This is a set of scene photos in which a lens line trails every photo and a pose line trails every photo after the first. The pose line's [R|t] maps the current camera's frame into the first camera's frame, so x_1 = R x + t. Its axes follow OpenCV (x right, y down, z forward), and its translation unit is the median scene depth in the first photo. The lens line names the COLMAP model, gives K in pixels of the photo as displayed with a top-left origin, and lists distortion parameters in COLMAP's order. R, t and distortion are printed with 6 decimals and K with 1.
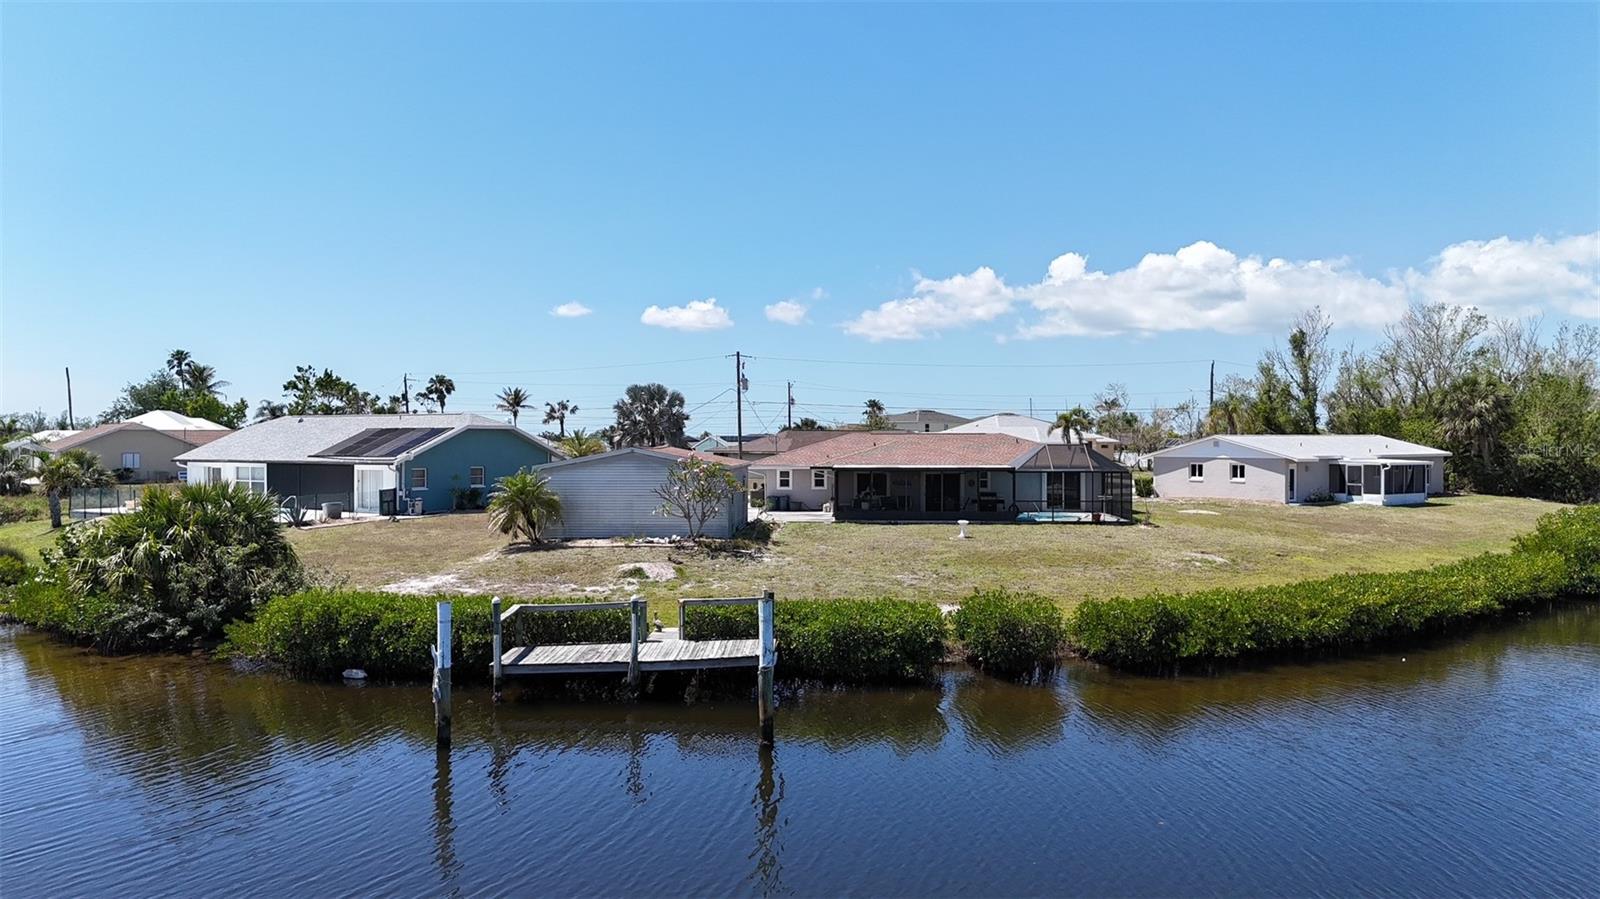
lens RADIAL K [[1180.5, 0, 800.0], [0, 1180.5, 449.5], [0, 0, 1]] dist [0.090773, -0.102368]
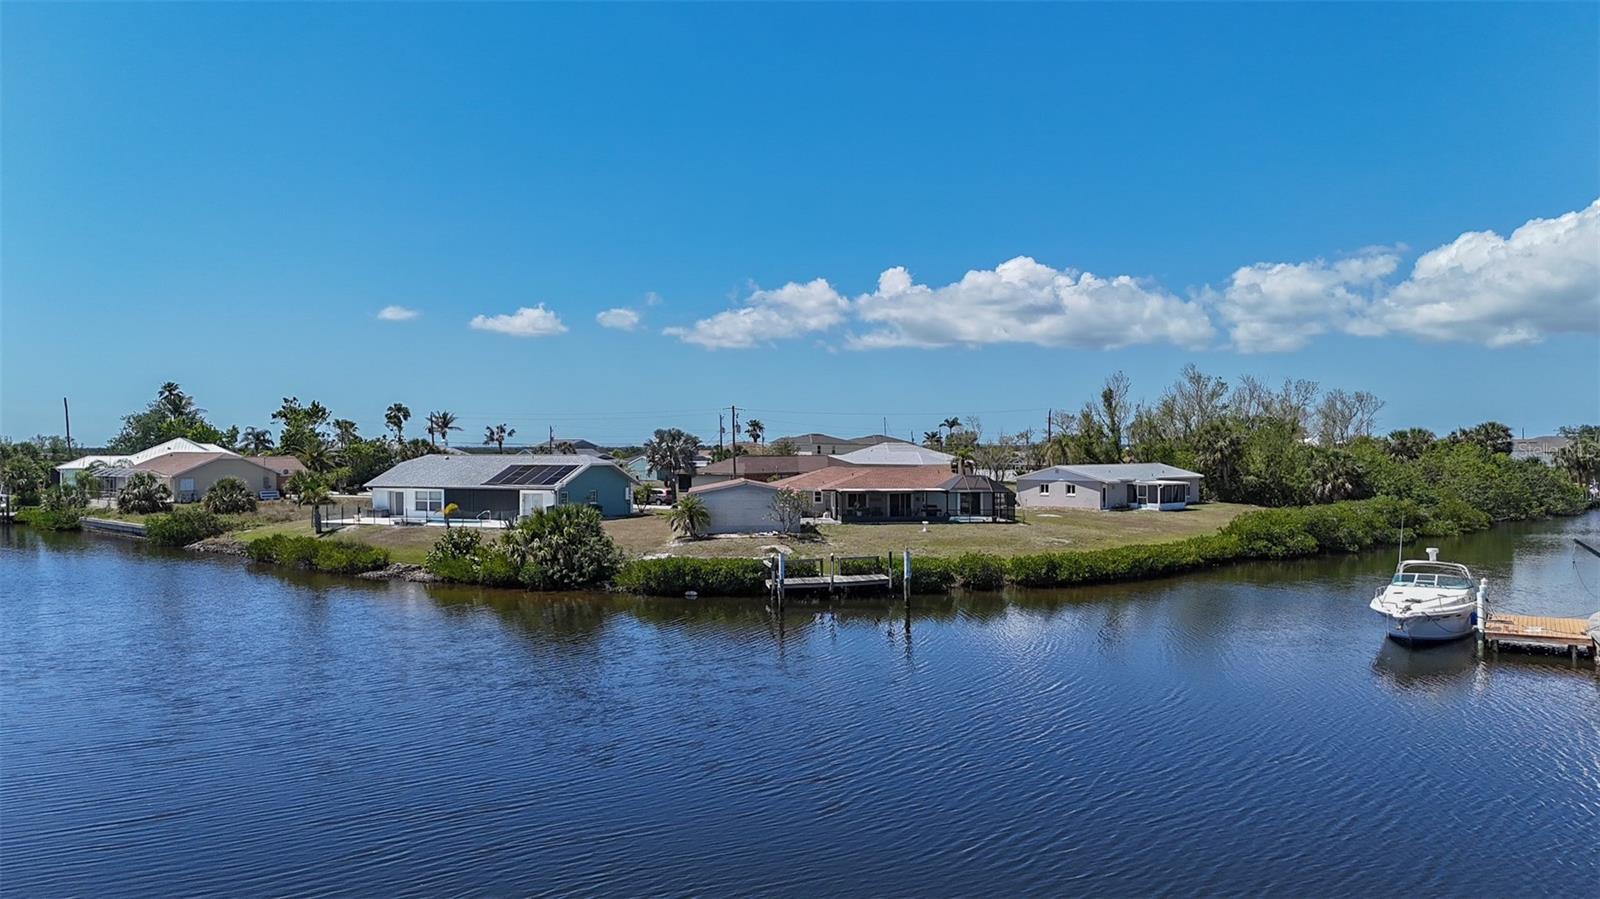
lens RADIAL K [[1180.5, 0, 800.0], [0, 1180.5, 449.5], [0, 0, 1]] dist [0.090773, -0.102368]
pose [[0.990194, -0.001672, 0.139687, -0.189058], [0.002586, 0.999976, -0.006366, -0.023475], [-0.139673, 0.006665, 0.990175, -0.457629]]
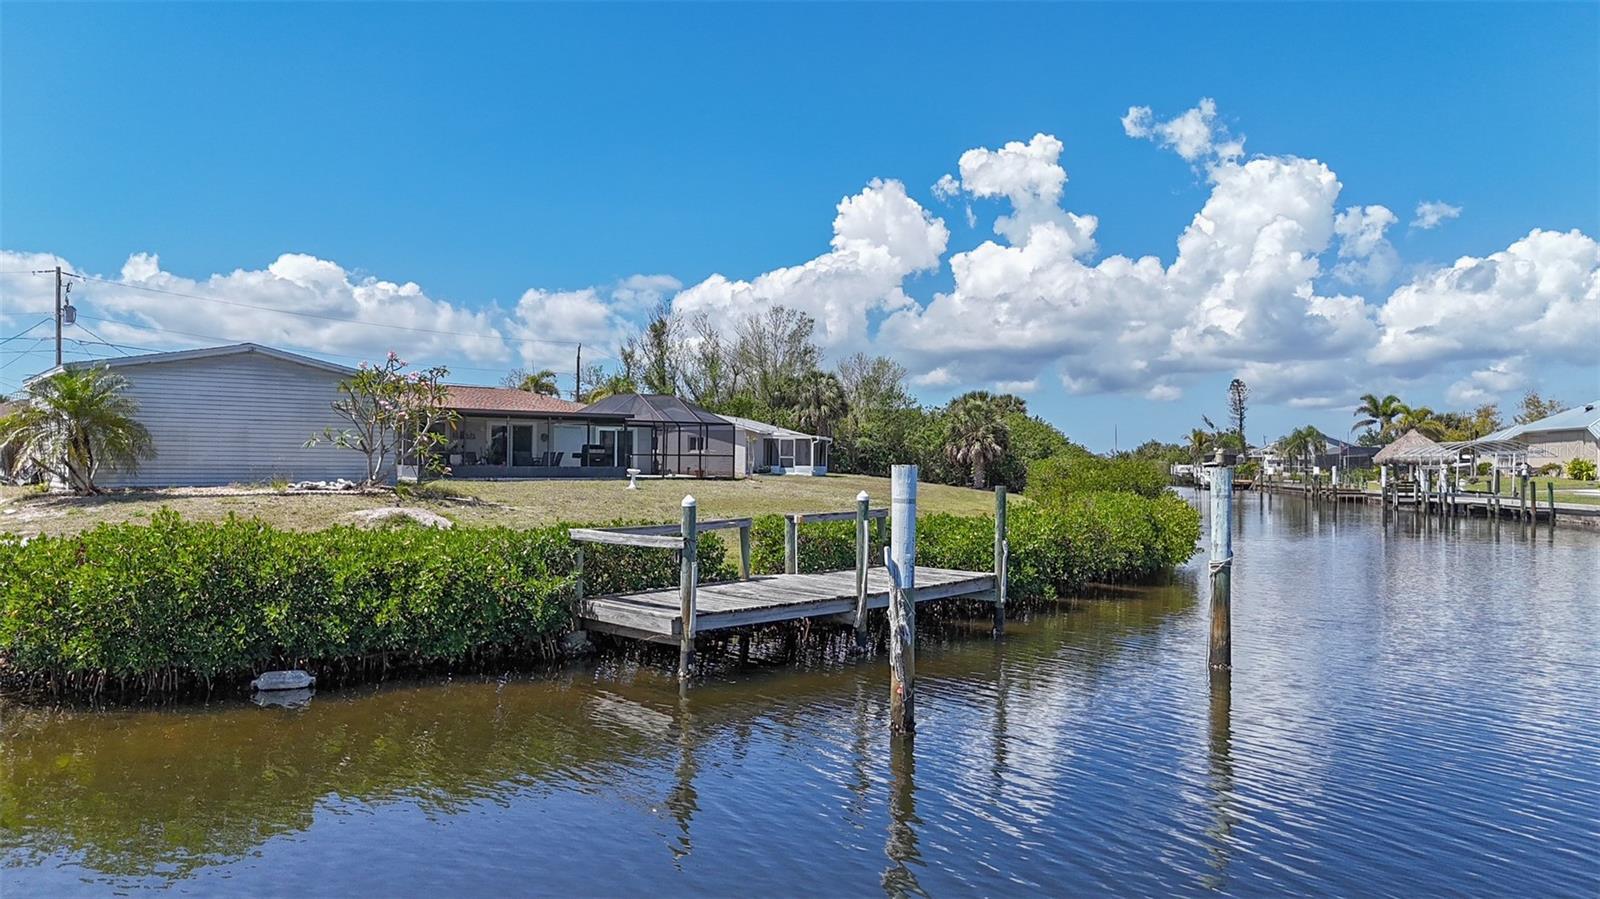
lens RADIAL K [[1174.2, 0, 800.0], [0, 1174.2, 449.5], [0, 0, 1]] dist [0.049502, -0.002462]
pose [[0.747335, 0.016631, 0.664240, -0.213722], [-0.004759, 0.999795, -0.019678, 0.040943], [-0.664431, 0.011544, 0.747261, 0.200623]]
